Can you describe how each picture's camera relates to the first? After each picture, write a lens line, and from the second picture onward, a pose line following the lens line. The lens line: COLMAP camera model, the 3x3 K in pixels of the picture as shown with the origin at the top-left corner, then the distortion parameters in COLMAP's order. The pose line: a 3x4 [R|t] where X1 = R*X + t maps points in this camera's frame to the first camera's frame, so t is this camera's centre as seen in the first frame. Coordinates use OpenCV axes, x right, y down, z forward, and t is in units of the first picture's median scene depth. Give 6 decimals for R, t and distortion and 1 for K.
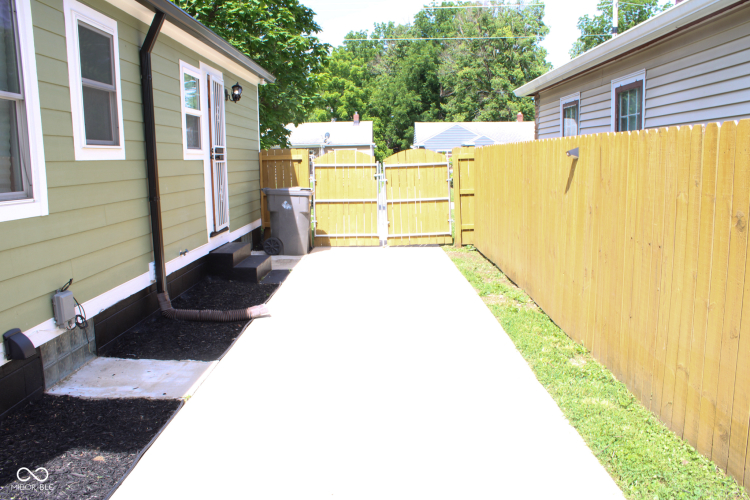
lens RADIAL K [[631.0, 0, 370.4], [0, 631.0, 264.7], [0, 0, 1]] dist [-0.183756, 0.167063]
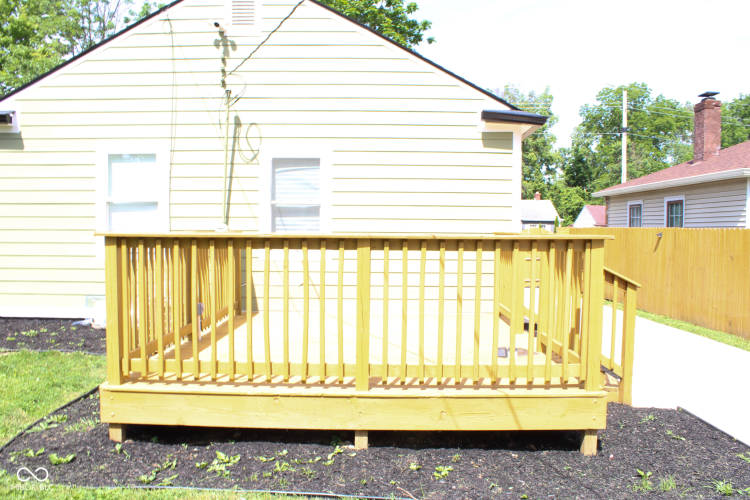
lens RADIAL K [[631.0, 0, 370.4], [0, 631.0, 264.7], [0, 0, 1]] dist [-0.183756, 0.167063]
pose [[0.999714, 0.019256, 0.014189, -0.551059], [-0.017592, 0.993854, -0.109292, 0.140771], [-0.016206, 0.109011, 0.993908, -0.878659]]
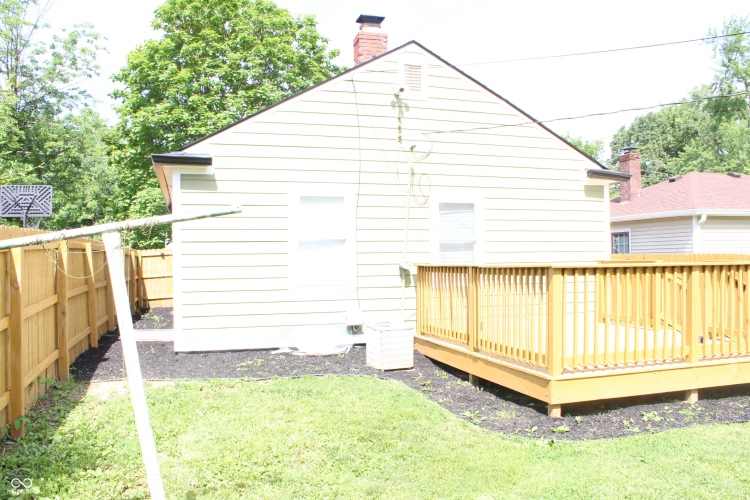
lens RADIAL K [[631.0, 0, 370.4], [0, 631.0, 264.7], [0, 0, 1]] dist [-0.183756, 0.167063]
pose [[0.952399, -0.002657, 0.304842, -1.214722], [0.051480, 0.987003, -0.152231, 0.160496], [-0.300475, 0.160678, 0.940158, -0.983867]]
